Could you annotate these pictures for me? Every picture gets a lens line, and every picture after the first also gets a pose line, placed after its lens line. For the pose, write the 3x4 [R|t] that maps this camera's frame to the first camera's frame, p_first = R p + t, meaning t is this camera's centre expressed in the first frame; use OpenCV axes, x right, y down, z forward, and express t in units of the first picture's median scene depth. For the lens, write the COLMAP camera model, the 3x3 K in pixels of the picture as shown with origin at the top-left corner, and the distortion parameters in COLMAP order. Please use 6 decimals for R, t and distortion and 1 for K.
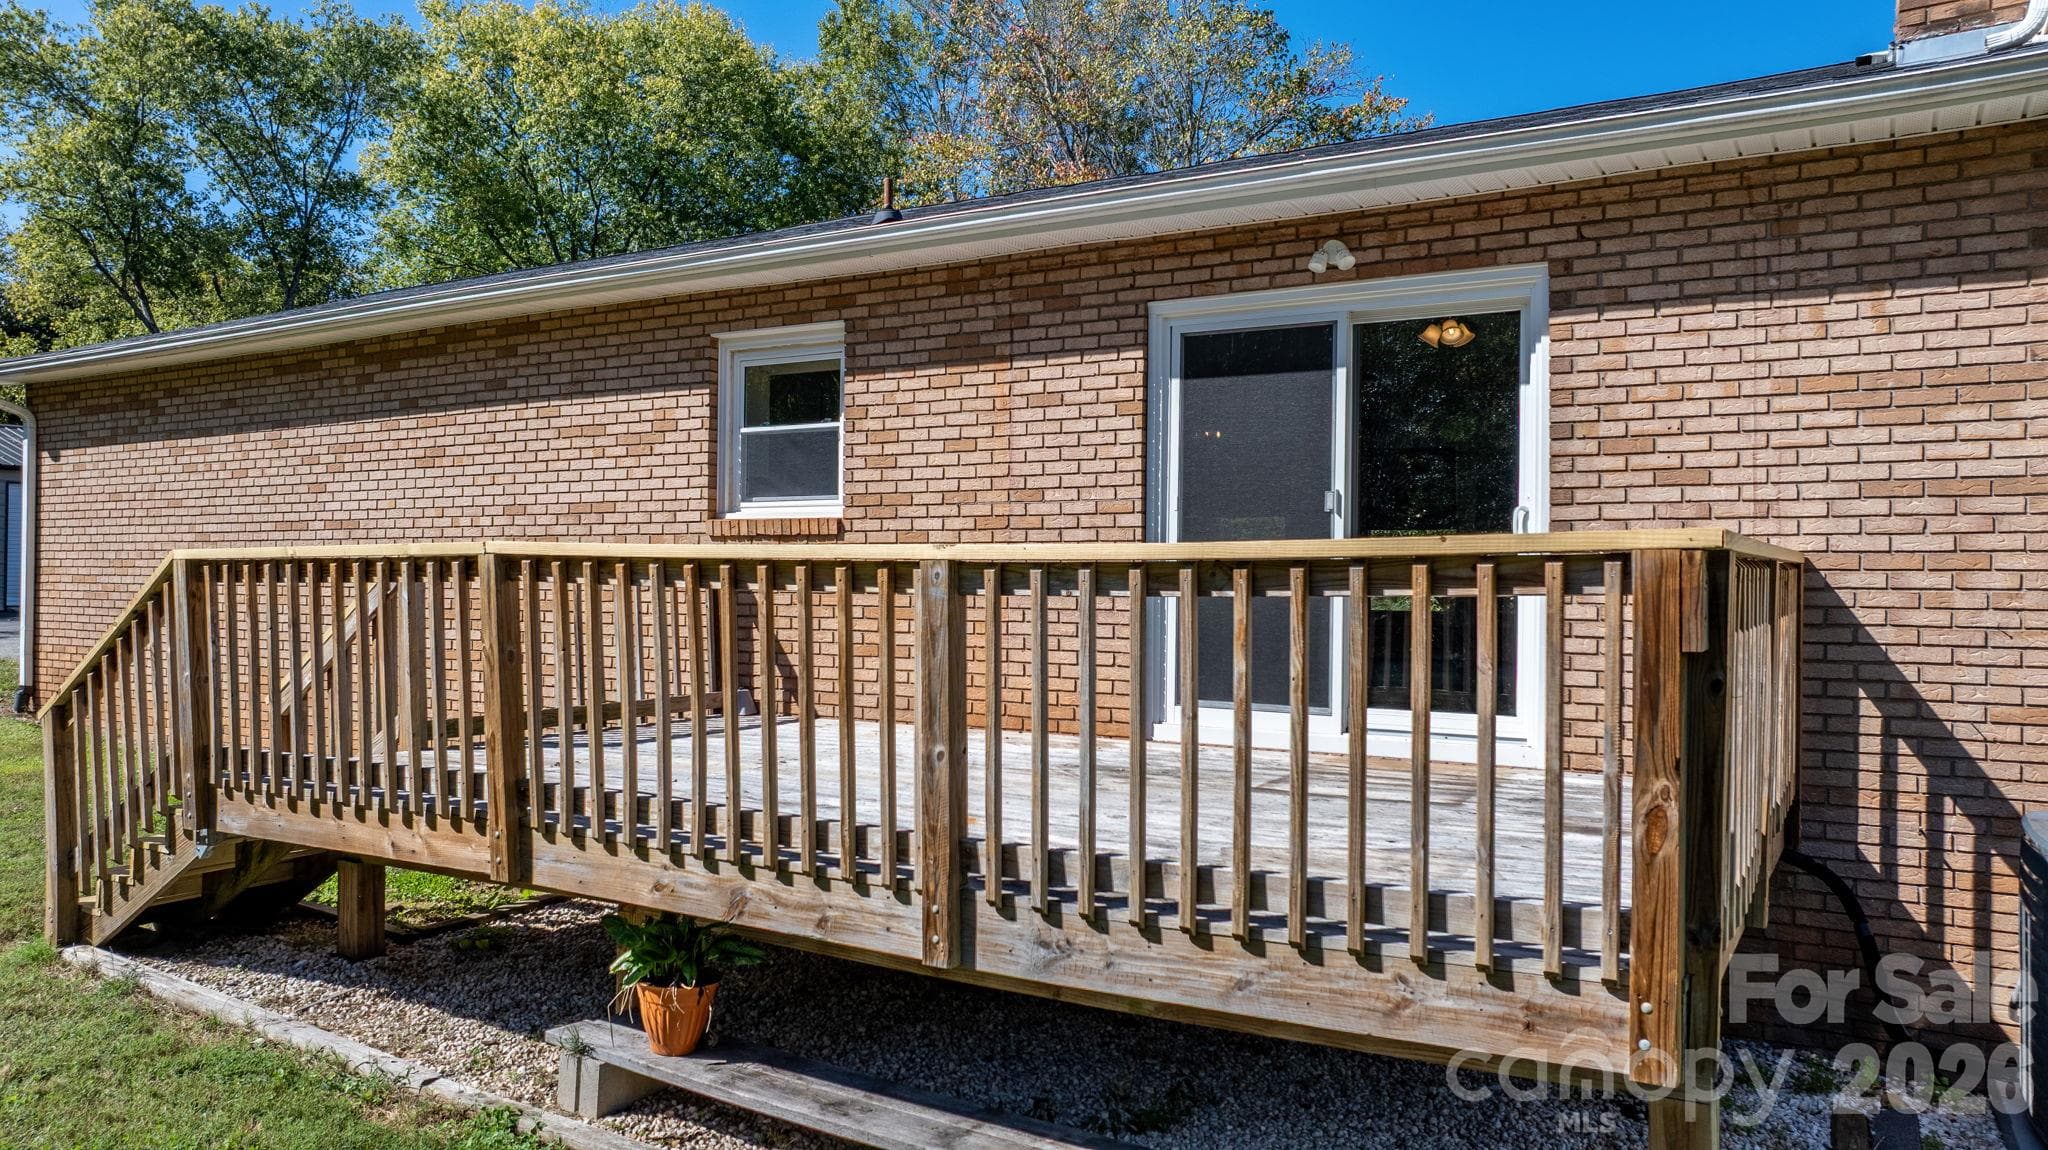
lens RADIAL K [[1424.7, 0, 1023.0], [0, 1424.7, 563.3], [0, 0, 1]] dist [-0.028313, -0.001946]
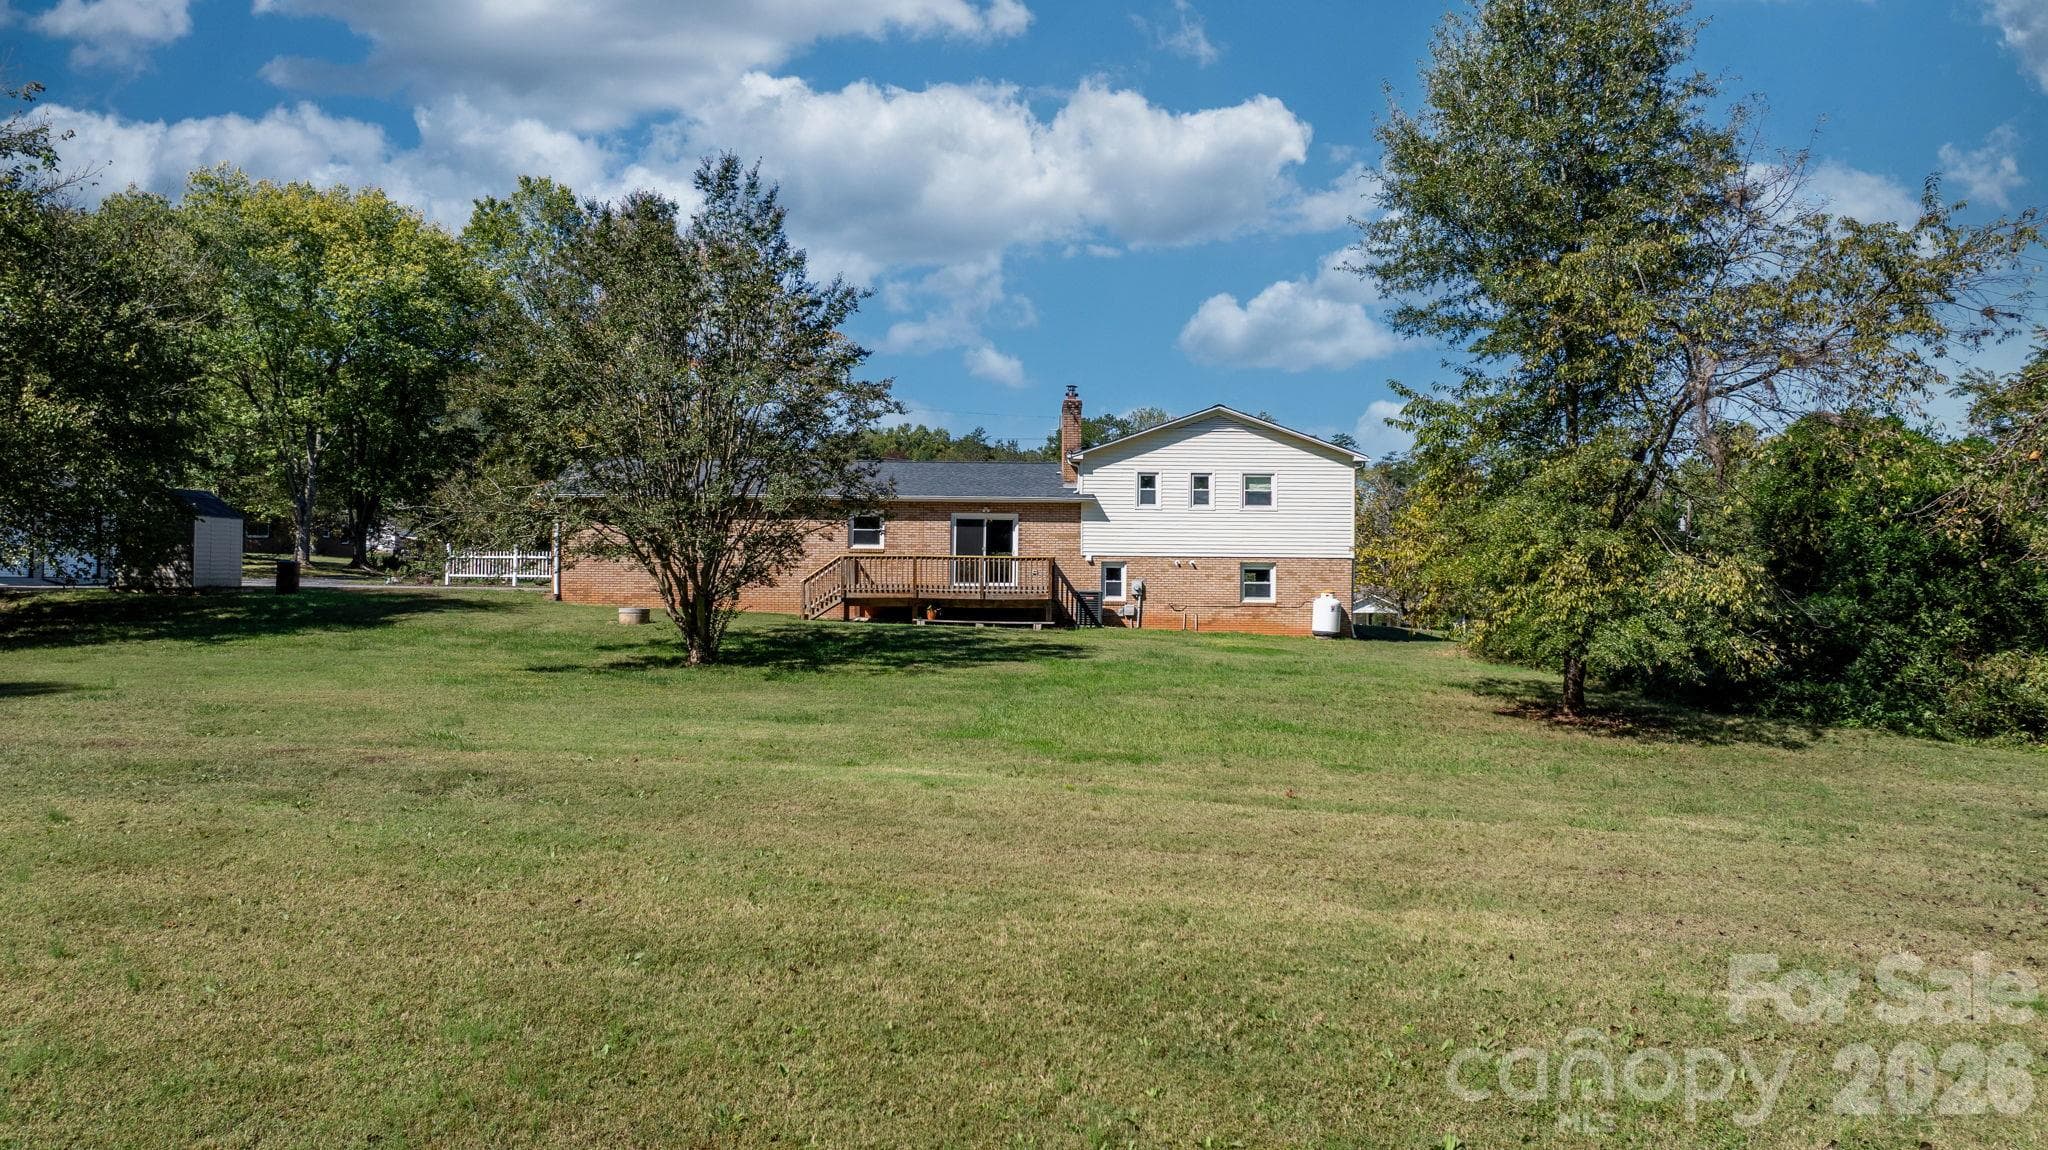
lens RADIAL K [[1424.7, 0, 1023.0], [0, 1424.7, 563.3], [0, 0, 1]] dist [-0.028313, -0.001946]
pose [[0.851920, 0.011236, 0.523552, -2.776768], [-0.008819, 0.999936, -0.007110, 0.059881], [-0.523598, 0.001440, 0.851964, -4.203446]]
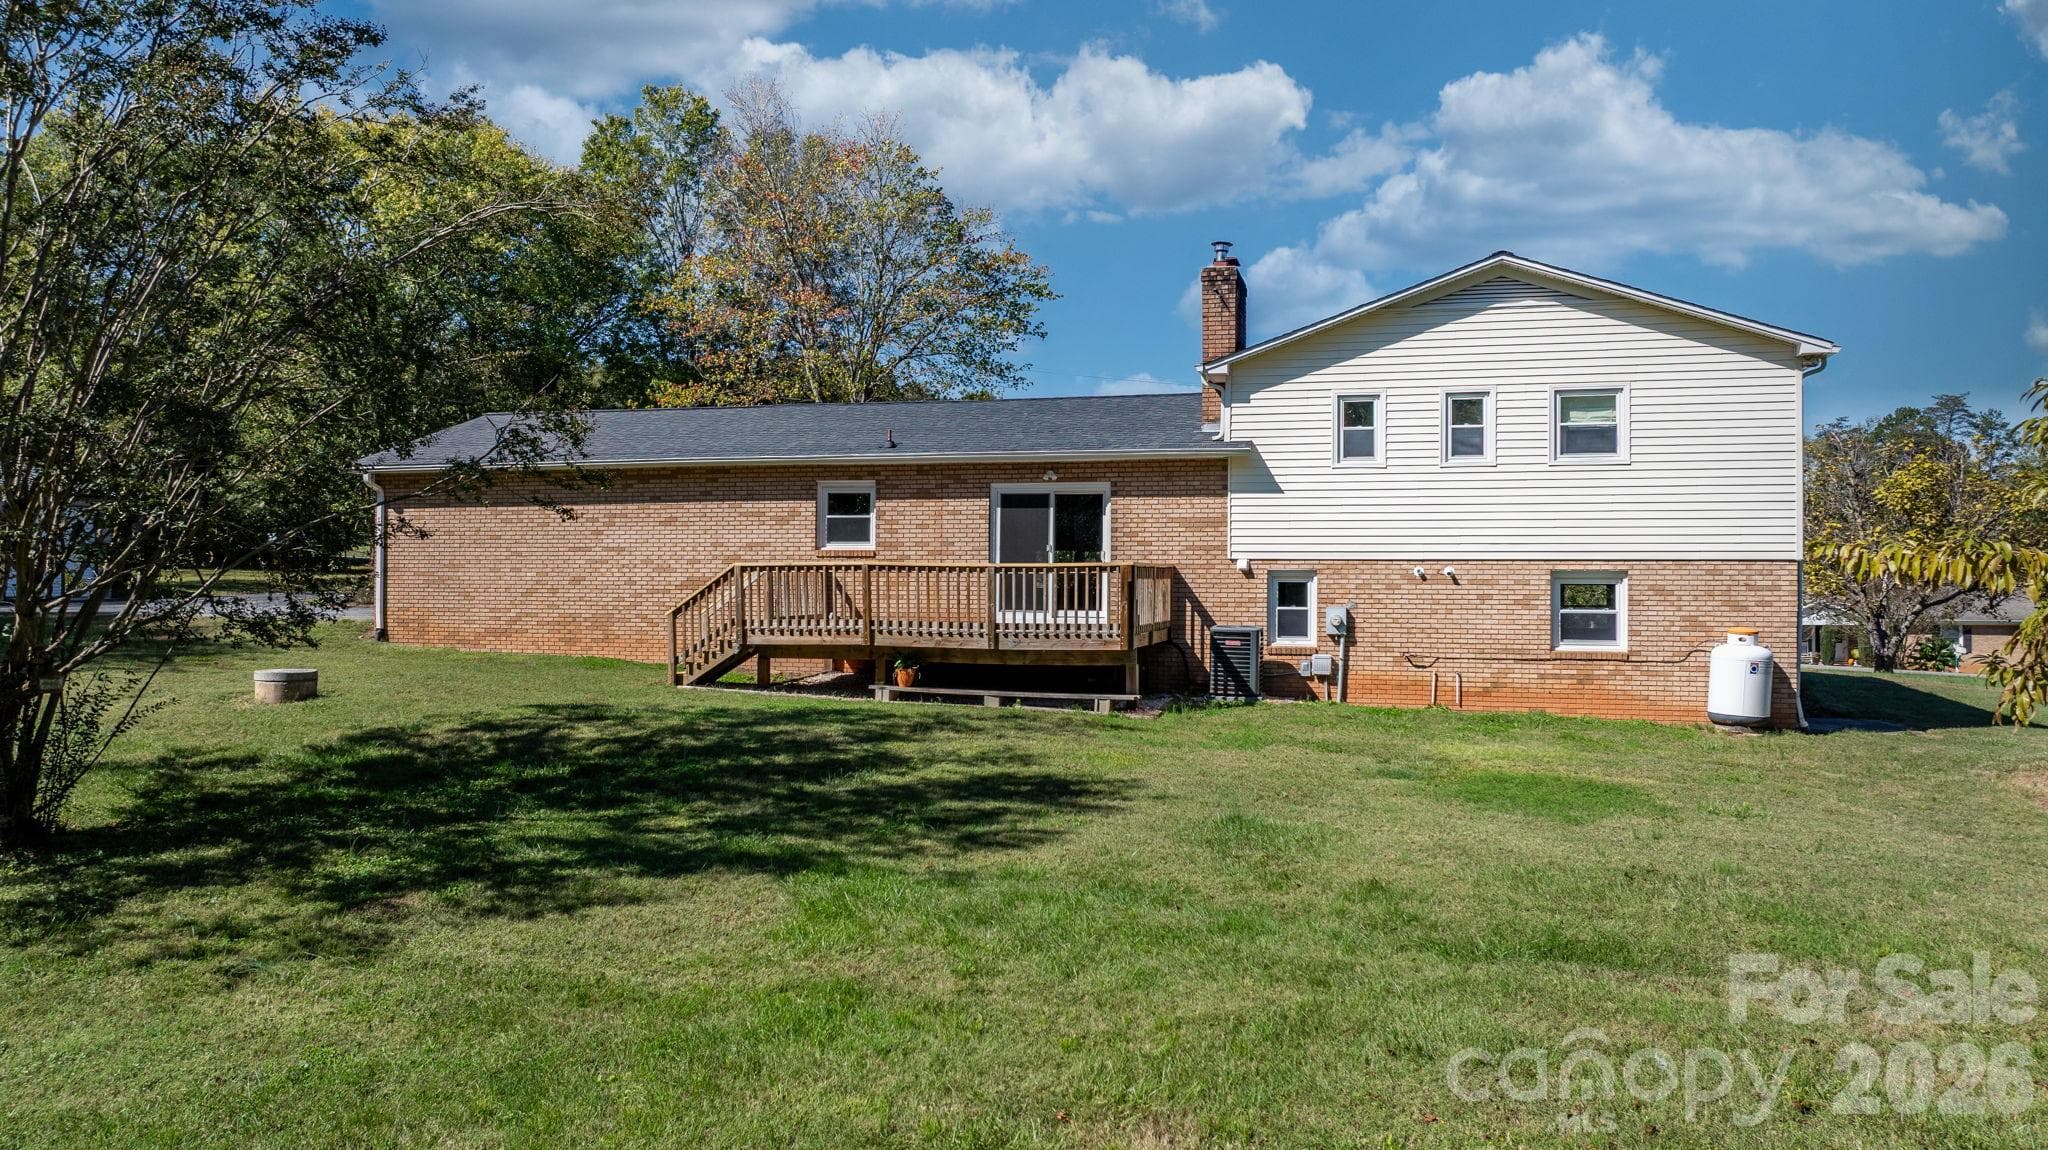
lens RADIAL K [[1424.7, 0, 1023.0], [0, 1424.7, 563.3], [0, 0, 1]] dist [-0.028313, -0.001946]
pose [[0.960427, 0.001472, 0.278527, -0.745719], [-0.001331, 0.999999, -0.000695, -0.005398], [-0.278527, 0.000297, 0.960428, -2.116571]]
